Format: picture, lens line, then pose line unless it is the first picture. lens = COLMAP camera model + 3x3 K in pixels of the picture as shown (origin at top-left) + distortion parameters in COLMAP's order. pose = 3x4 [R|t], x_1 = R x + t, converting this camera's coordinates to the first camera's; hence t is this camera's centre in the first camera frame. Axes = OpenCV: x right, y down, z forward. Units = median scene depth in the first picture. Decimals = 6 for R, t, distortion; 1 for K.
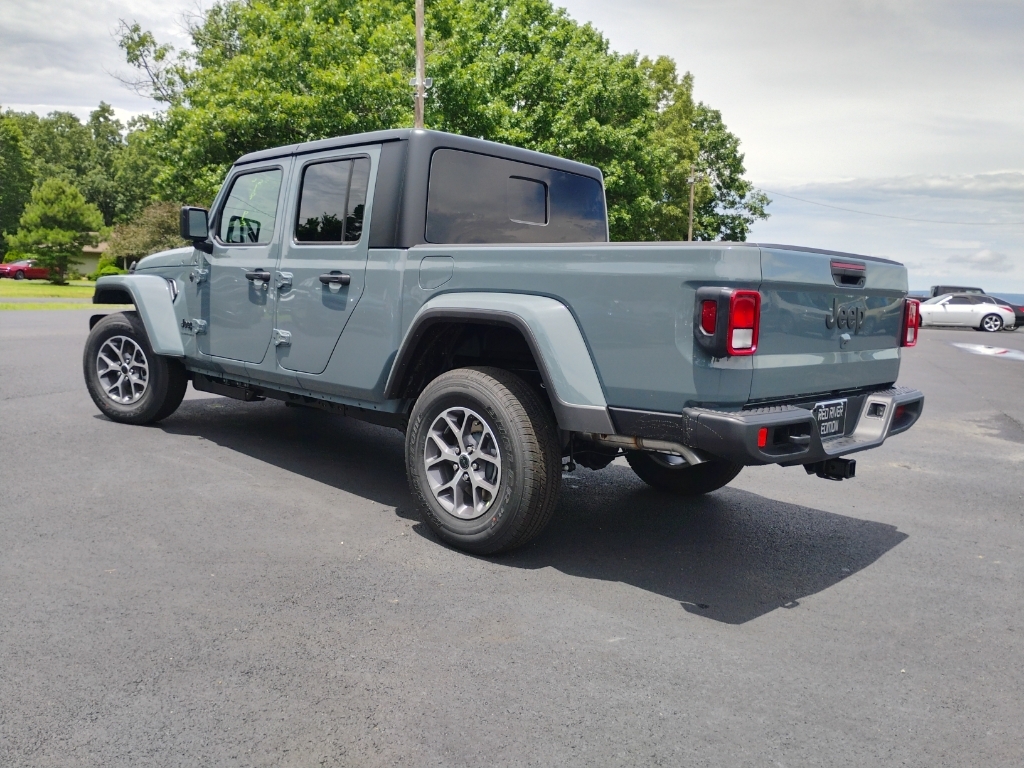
lens RADIAL K [[856.8, 0, 519.4], [0, 856.8, 385.5], [0, 0, 1]] dist [0.109138, -0.180074]
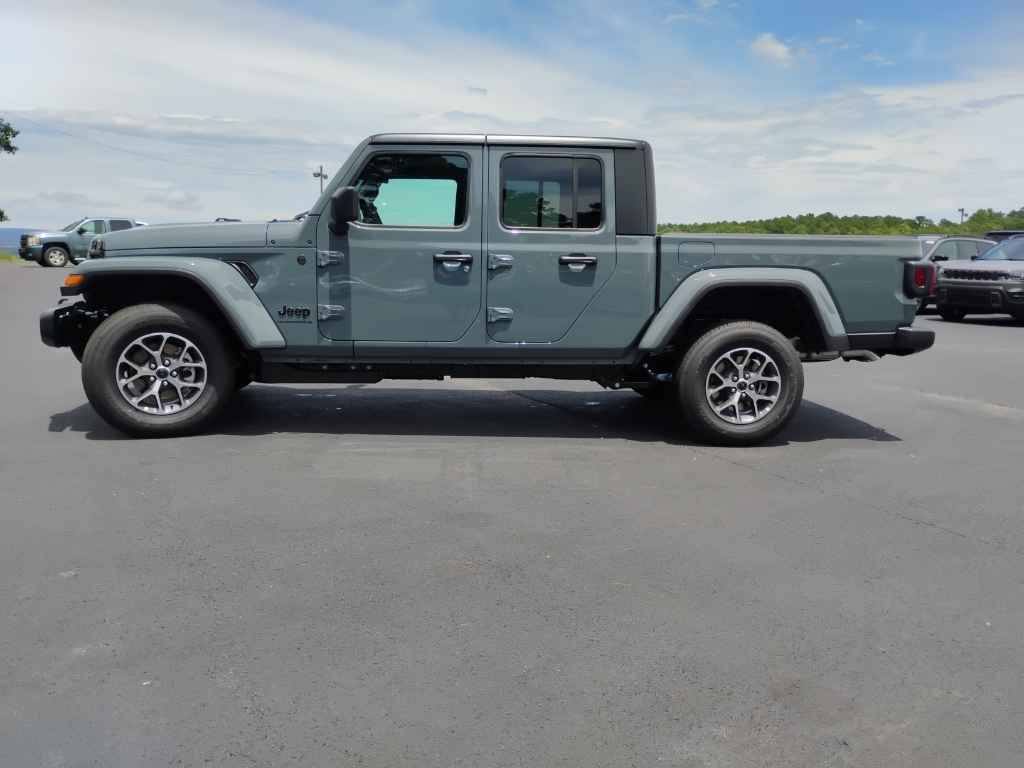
lens RADIAL K [[856.8, 0, 519.4], [0, 856.8, 385.5], [0, 0, 1]] dist [0.109138, -0.180074]
pose [[0.635064, -0.147287, 0.758288, -1.120720], [0.093687, 0.989093, 0.113655, -0.089241], [-0.766757, -0.001136, 0.641936, 0.279821]]
